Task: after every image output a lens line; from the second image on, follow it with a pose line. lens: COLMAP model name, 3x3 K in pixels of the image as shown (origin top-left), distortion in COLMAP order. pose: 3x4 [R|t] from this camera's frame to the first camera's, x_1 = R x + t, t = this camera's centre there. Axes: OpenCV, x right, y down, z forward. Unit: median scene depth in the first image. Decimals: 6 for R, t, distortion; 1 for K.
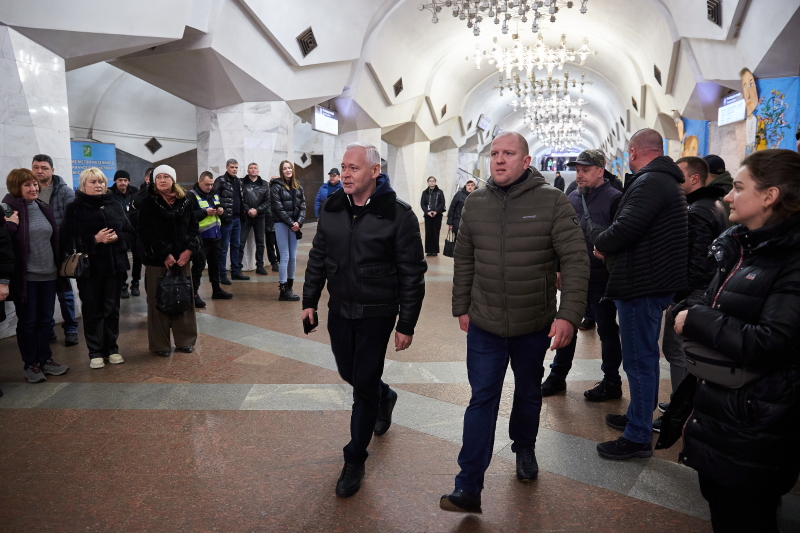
lens RADIAL K [[554.1, 0, 400.5], [0, 554.1, 264.8], [0, 0, 1]] dist [-0.005520, -0.001760]
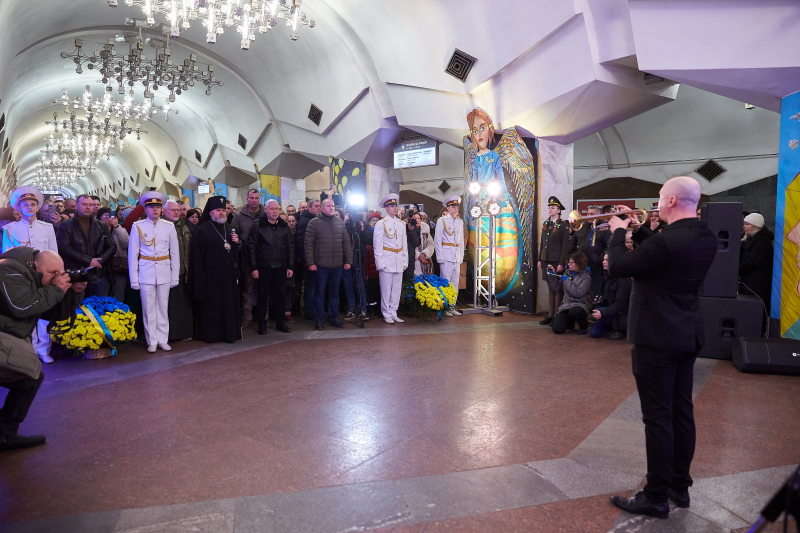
lens RADIAL K [[554.1, 0, 402.4], [0, 554.1, 265.8], [0, 0, 1]] dist [-0.005520, -0.001760]
pose [[0.623251, -0.045467, 0.780699, -0.603506], [0.099788, 0.994771, -0.021729, 0.152320], [-0.775629, 0.091447, 0.624530, -0.906877]]
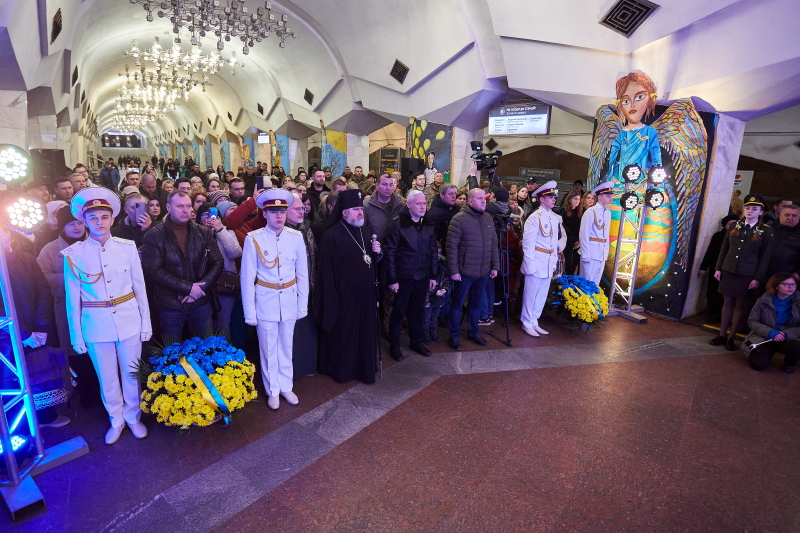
lens RADIAL K [[441.2, 0, 396.5], [0, 441.2, 266.1], [0, 0, 1]] dist [-0.022701, 0.000309]
pose [[0.643073, -0.148634, 0.751243, -0.520908], [0.076425, 0.988543, 0.130163, 0.073877], [-0.761982, -0.026290, 0.647064, -0.672275]]
